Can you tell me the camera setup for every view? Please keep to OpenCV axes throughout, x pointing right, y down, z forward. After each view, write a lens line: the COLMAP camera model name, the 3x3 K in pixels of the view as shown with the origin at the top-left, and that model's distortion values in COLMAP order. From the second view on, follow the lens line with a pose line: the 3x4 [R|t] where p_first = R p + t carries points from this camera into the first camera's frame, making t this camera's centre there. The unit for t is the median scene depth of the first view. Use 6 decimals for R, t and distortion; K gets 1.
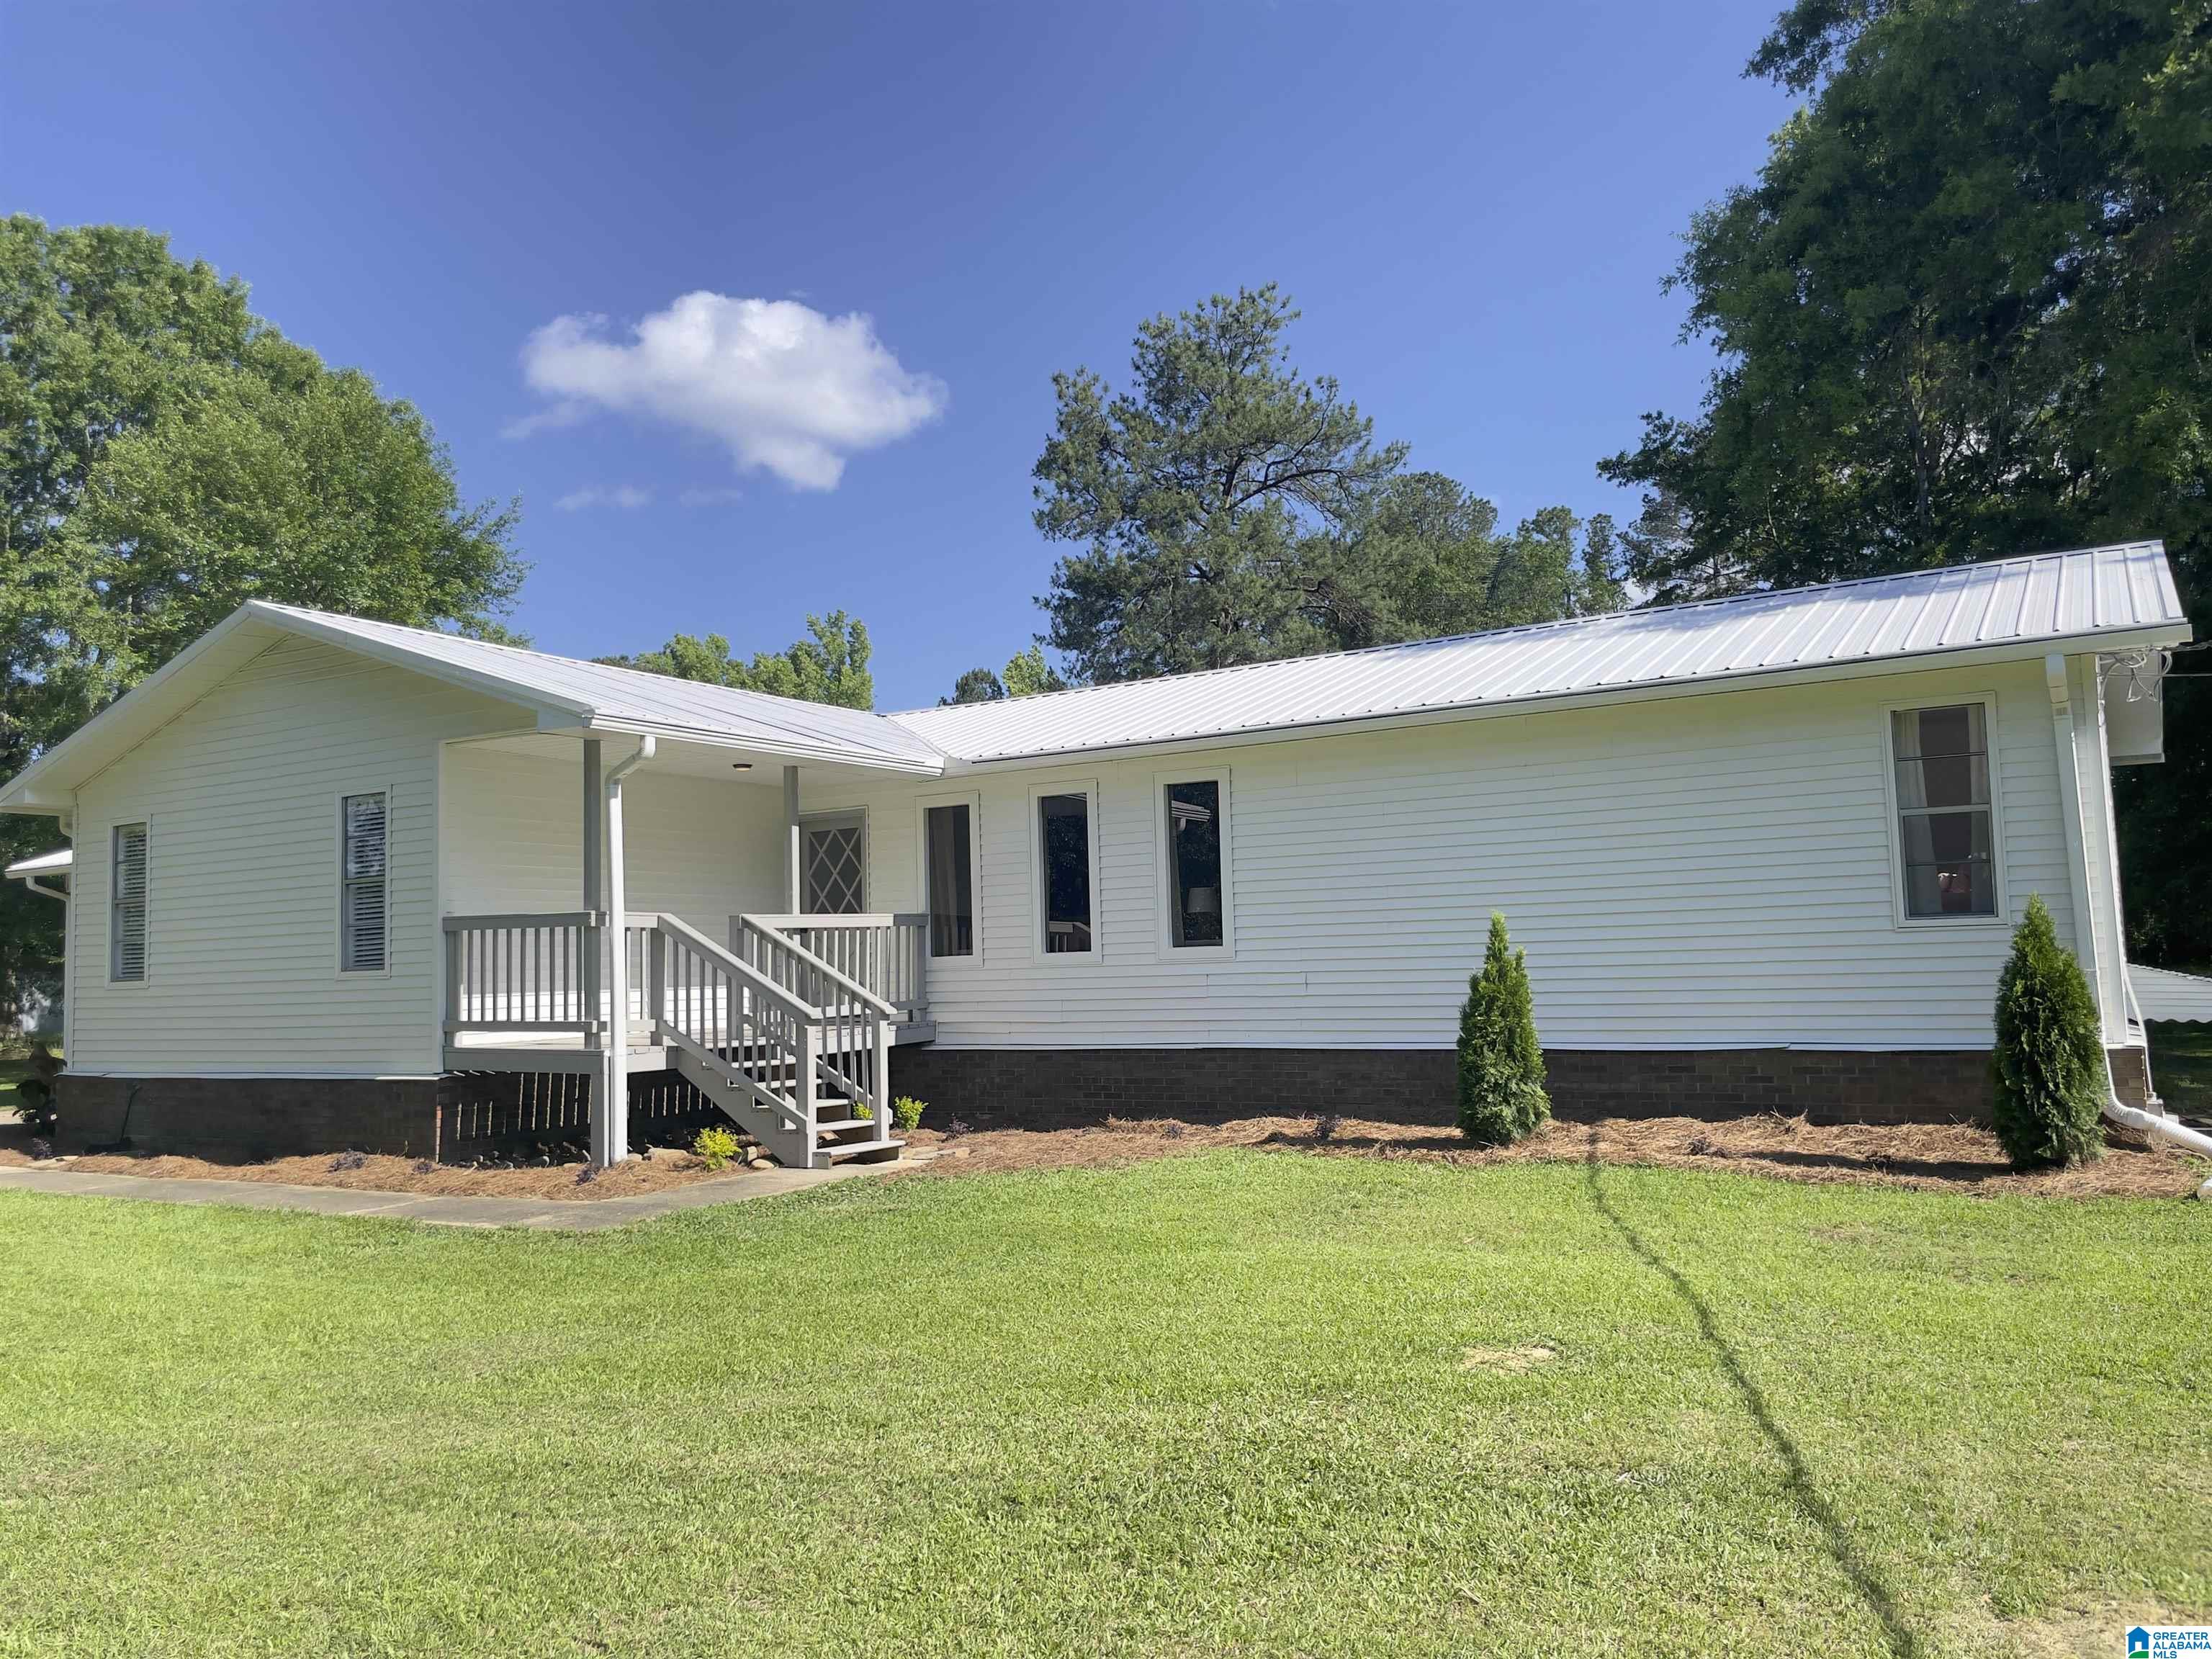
lens RADIAL K [[1667.6, 0, 1106.0], [0, 1667.6, 829.5], [0, 0, 1]] dist [0.000407, -0.000024]
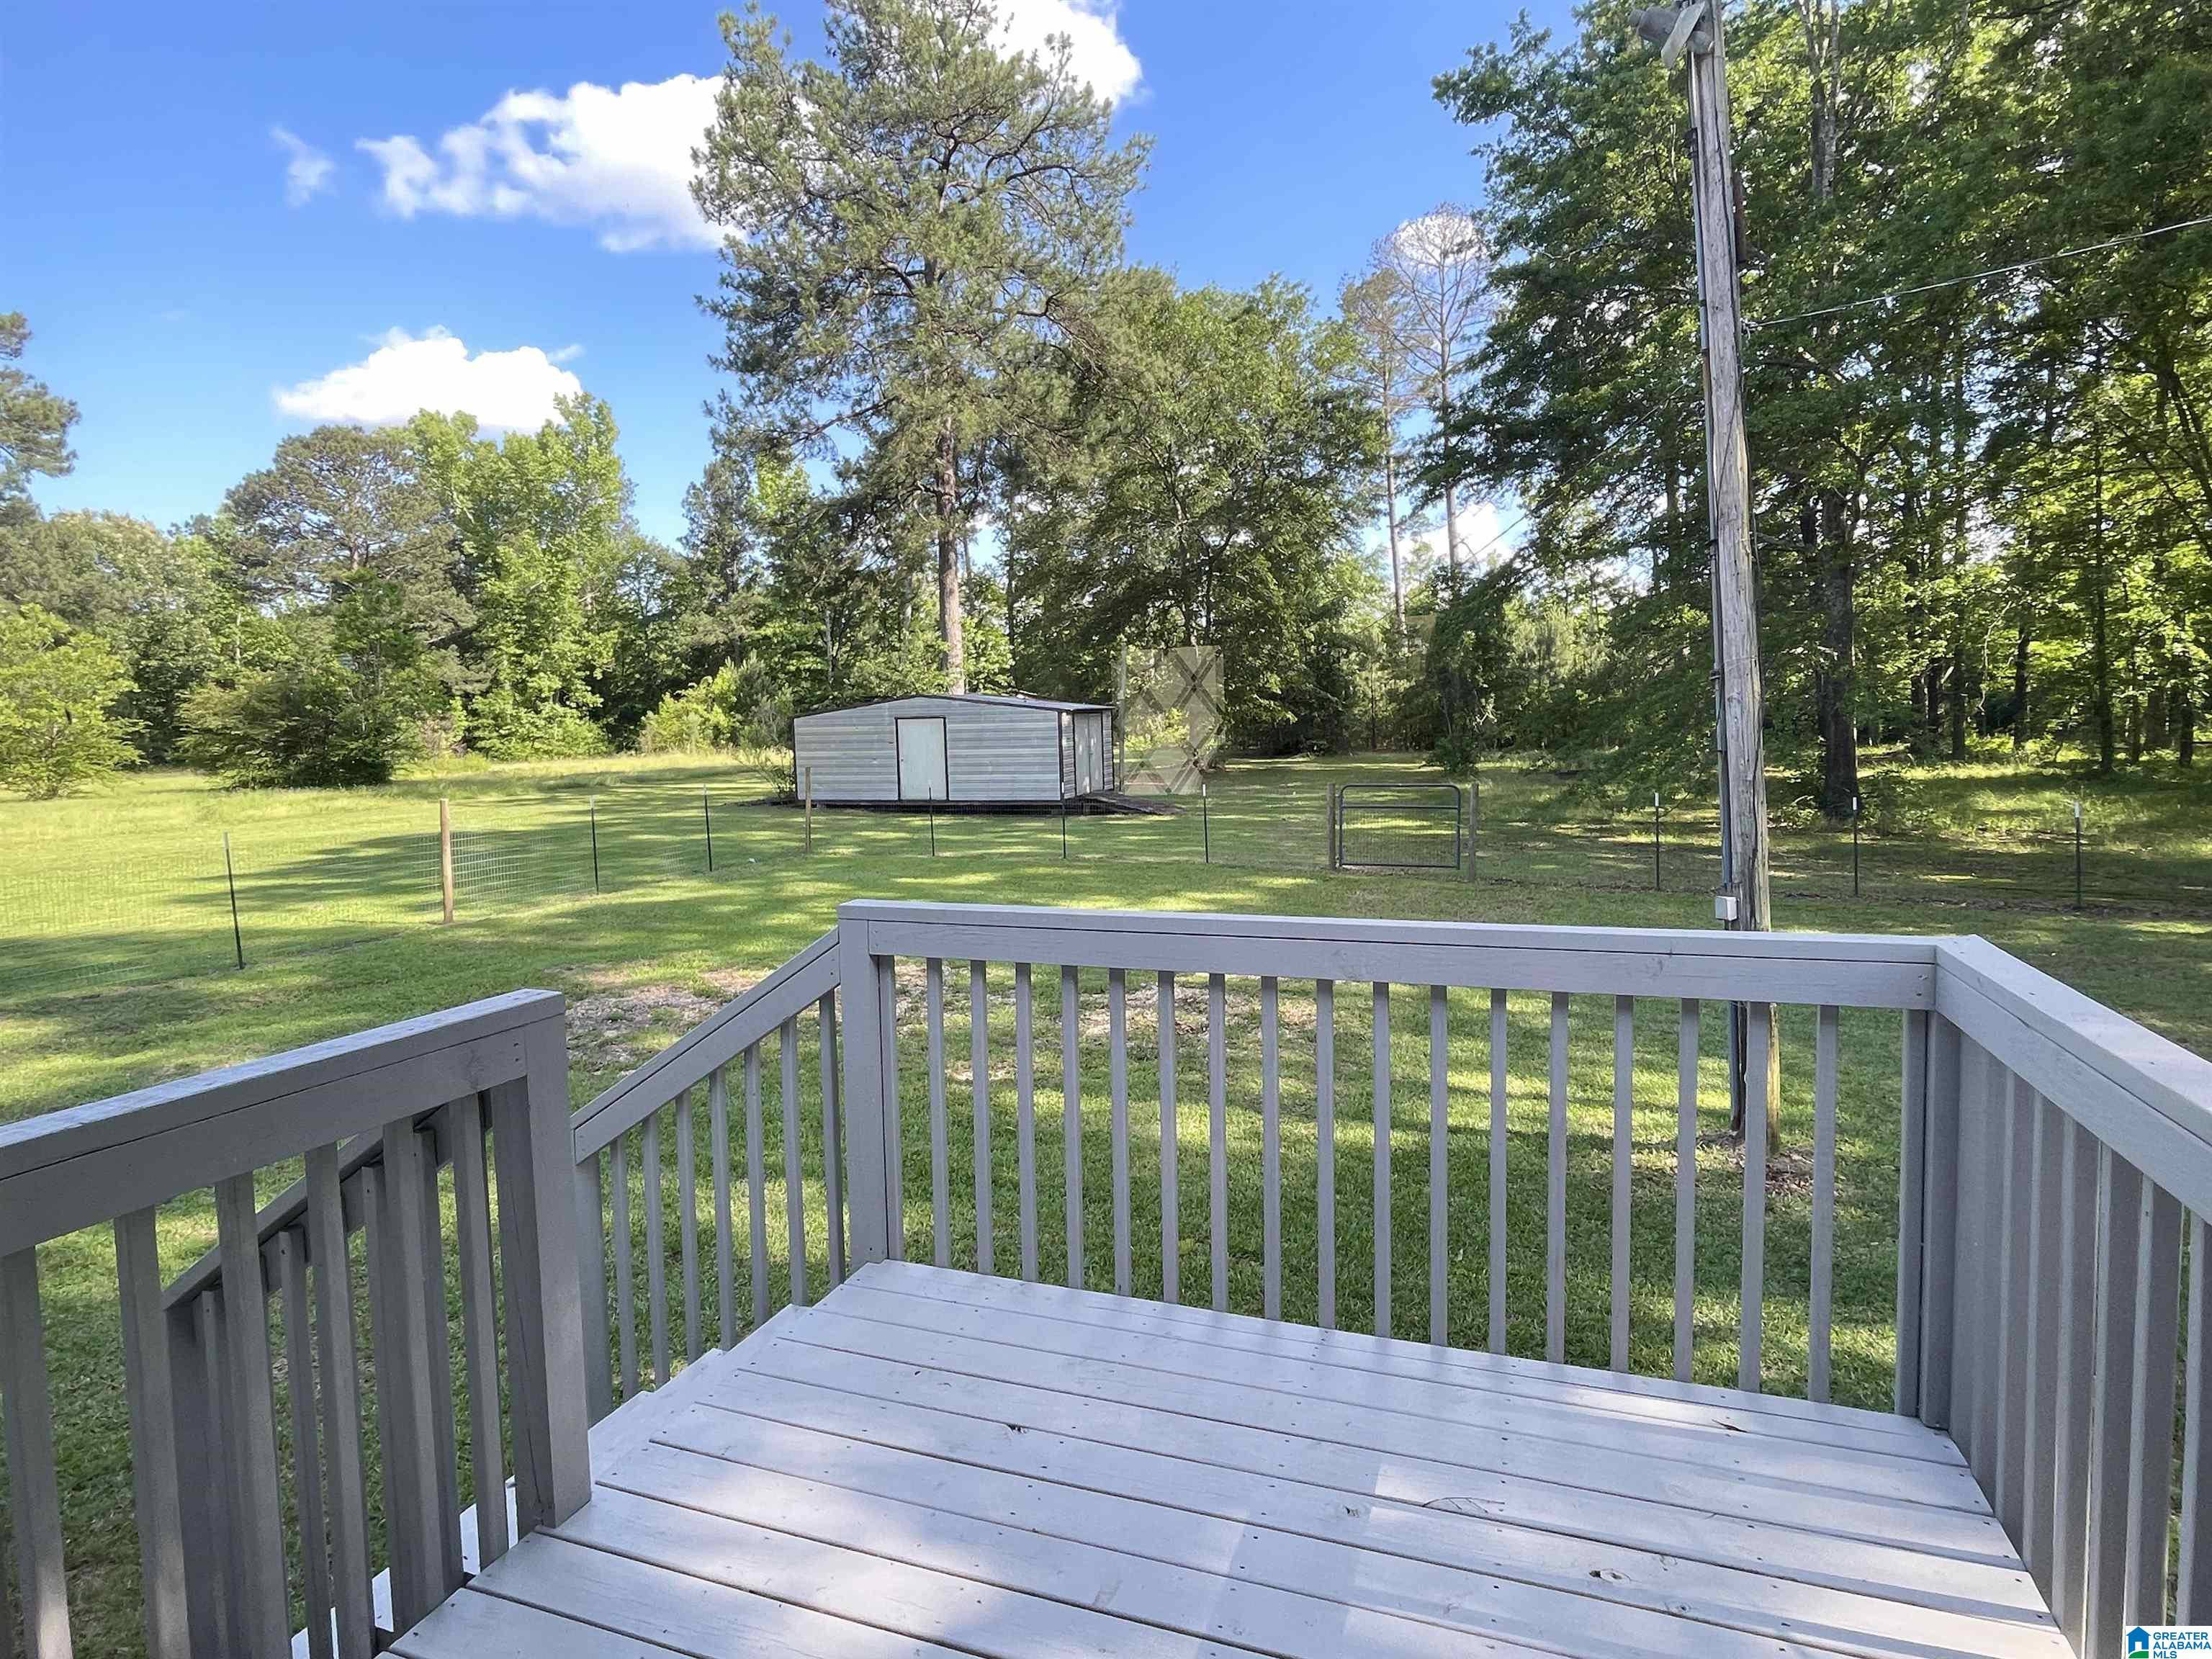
lens RADIAL K [[1196.4, 0, 1101.3], [0, 1196.4, 818.4], [0, 0, 1]] dist [-0.002179, -0.001310]
pose [[0.982205, -0.017901, 0.186956, 0.035817], [-0.013663, 0.985999, 0.166189, 0.010077], [-0.187314, -0.165786, 0.968209, 0.359510]]
